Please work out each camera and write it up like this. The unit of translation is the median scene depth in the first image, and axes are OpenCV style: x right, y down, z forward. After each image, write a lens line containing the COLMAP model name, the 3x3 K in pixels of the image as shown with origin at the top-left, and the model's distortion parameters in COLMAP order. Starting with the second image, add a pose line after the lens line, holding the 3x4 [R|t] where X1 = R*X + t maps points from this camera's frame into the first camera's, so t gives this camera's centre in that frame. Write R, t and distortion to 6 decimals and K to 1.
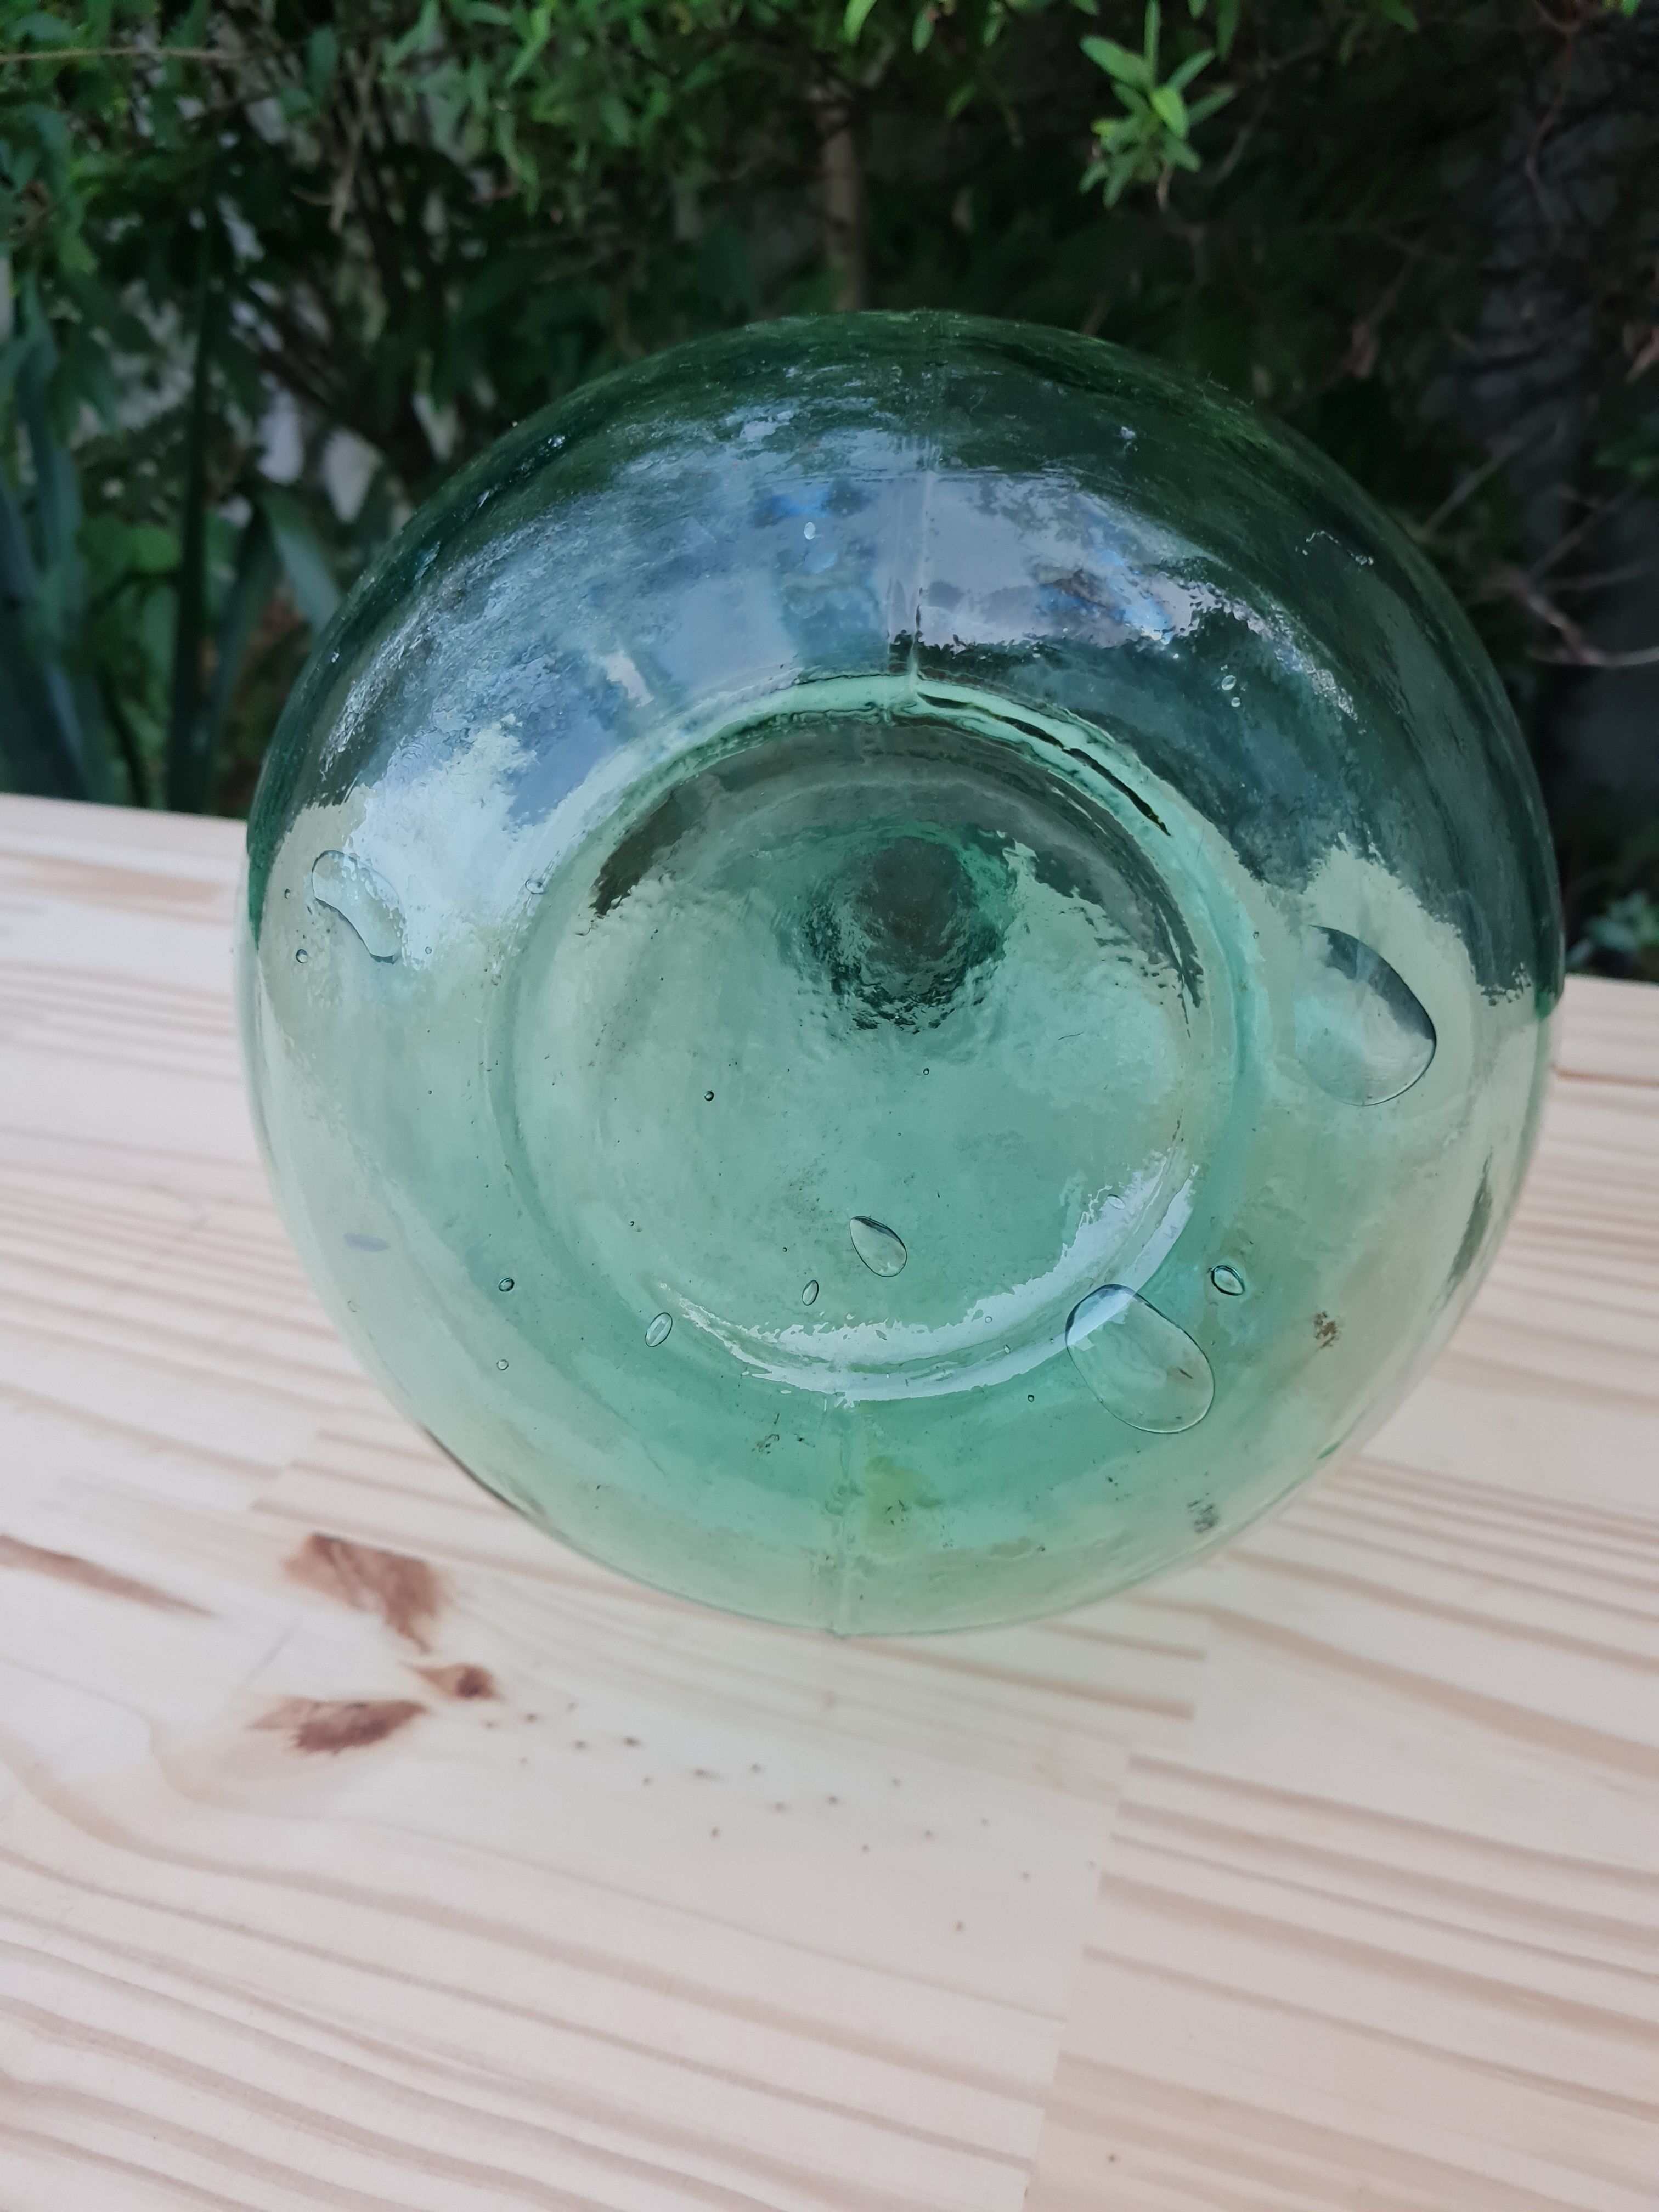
lens RADIAL K [[1737.0, 0, 833.2], [0, 1737.0, 1130.4], [0, 0, 1]] dist [0.002048, -0.002984]
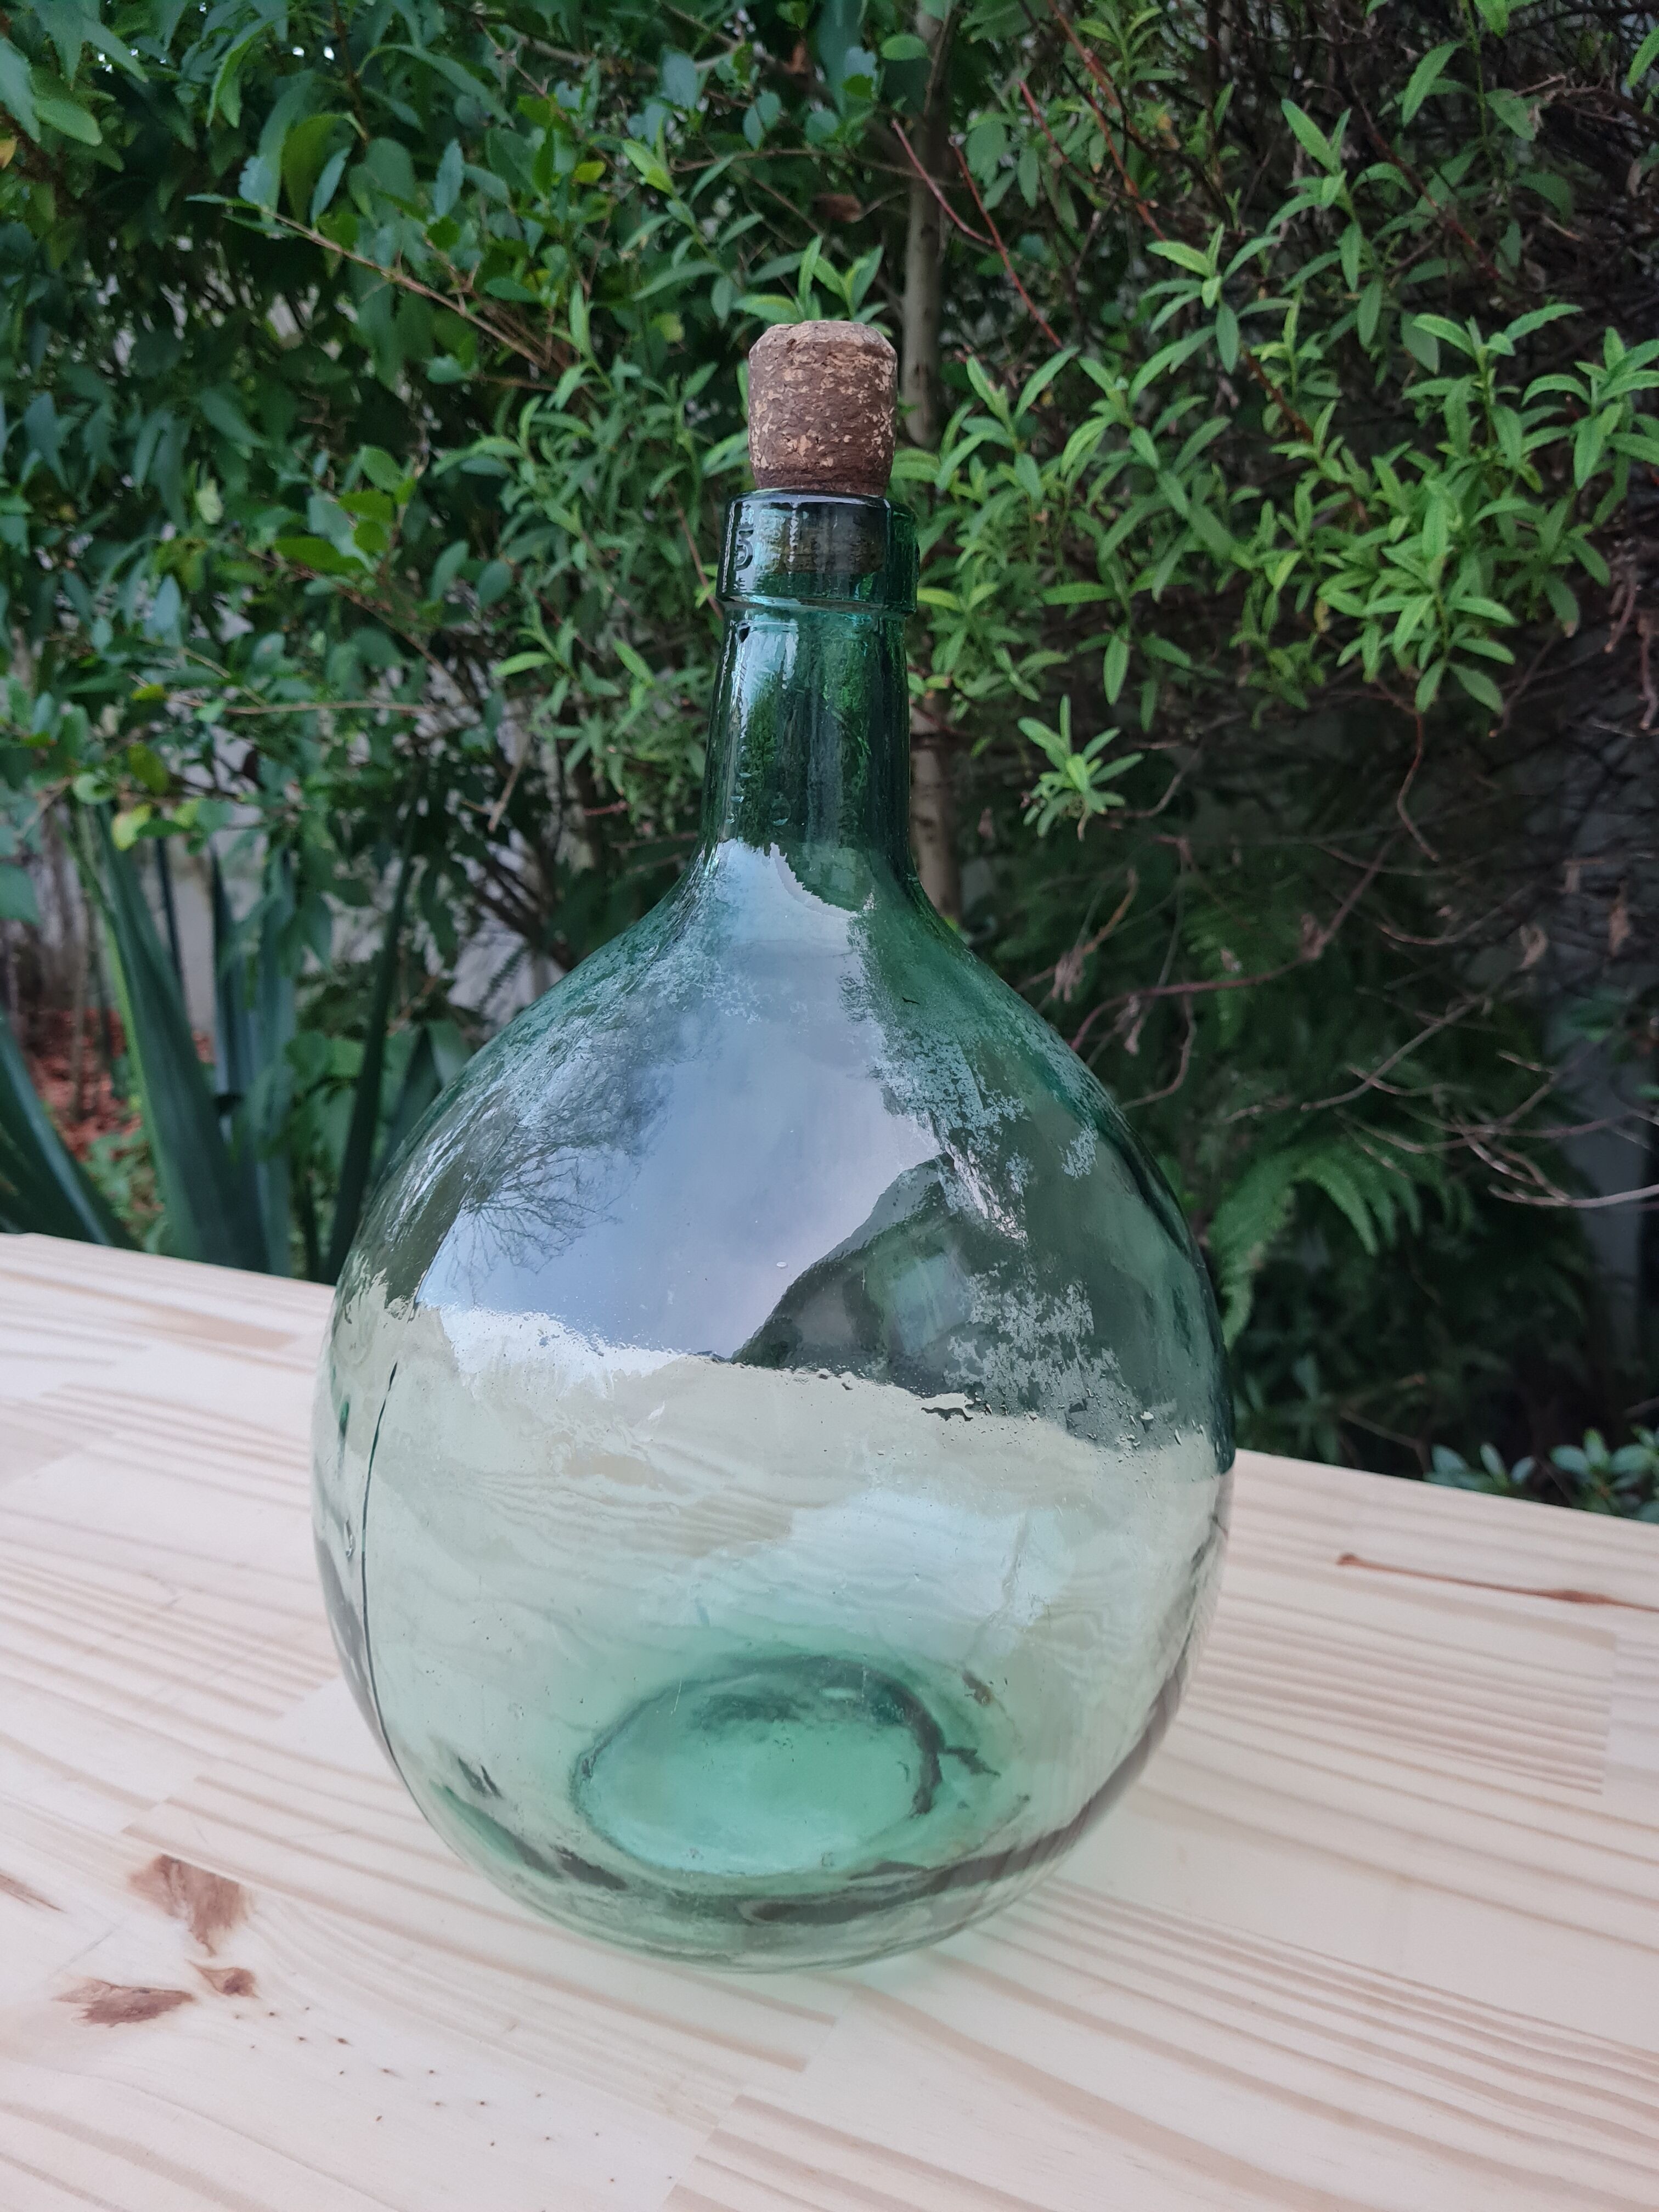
lens RADIAL K [[1741.6, 0, 833.0], [0, 1741.6, 1095.6], [0, 0, 1]] dist [0.005582, -0.010494]
pose [[0.990563, 0.034325, -0.132694, 0.314316], [-0.072278, 0.953395, -0.292941, 0.047750], [0.116454, 0.299767, 0.946878, -0.268051]]
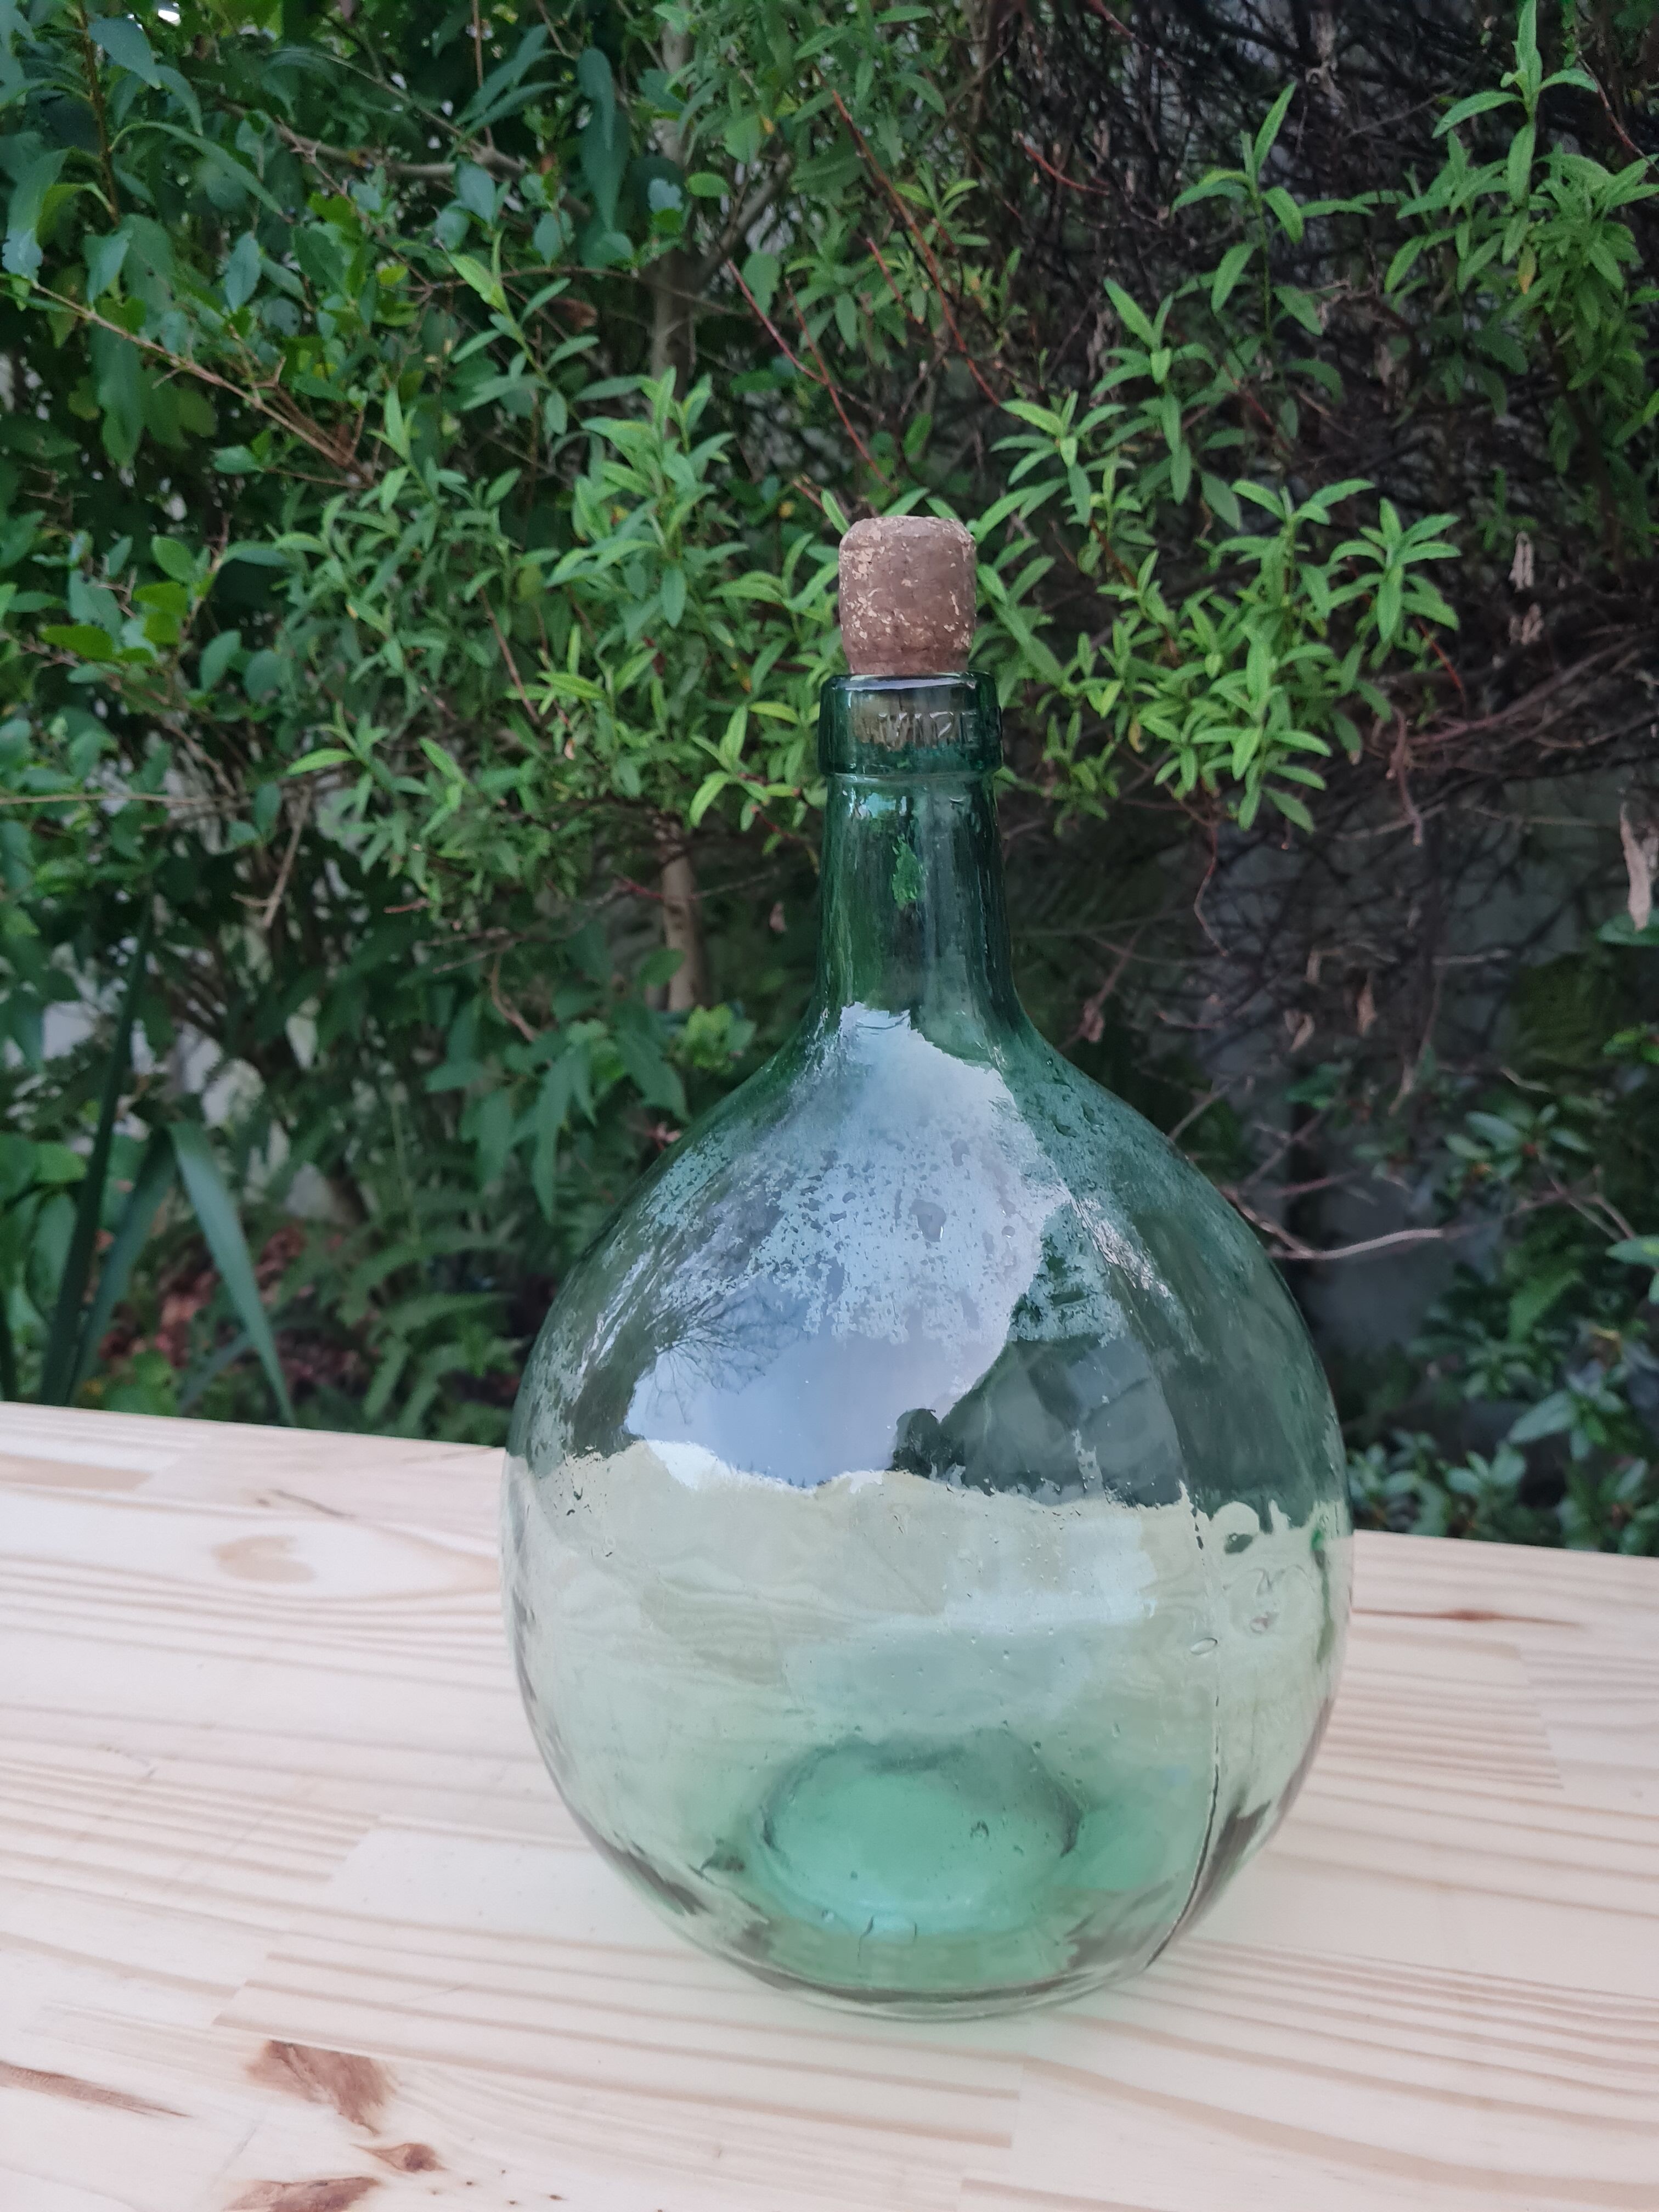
lens RADIAL K [[1741.6, 0, 833.0], [0, 1741.6, 1095.6], [0, 0, 1]] dist [0.005582, -0.010494]
pose [[0.994475, -0.002005, 0.104957, -0.043655], [0.036583, 0.943758, -0.328606, 0.029908], [-0.098395, 0.330630, 0.938617, -0.355746]]
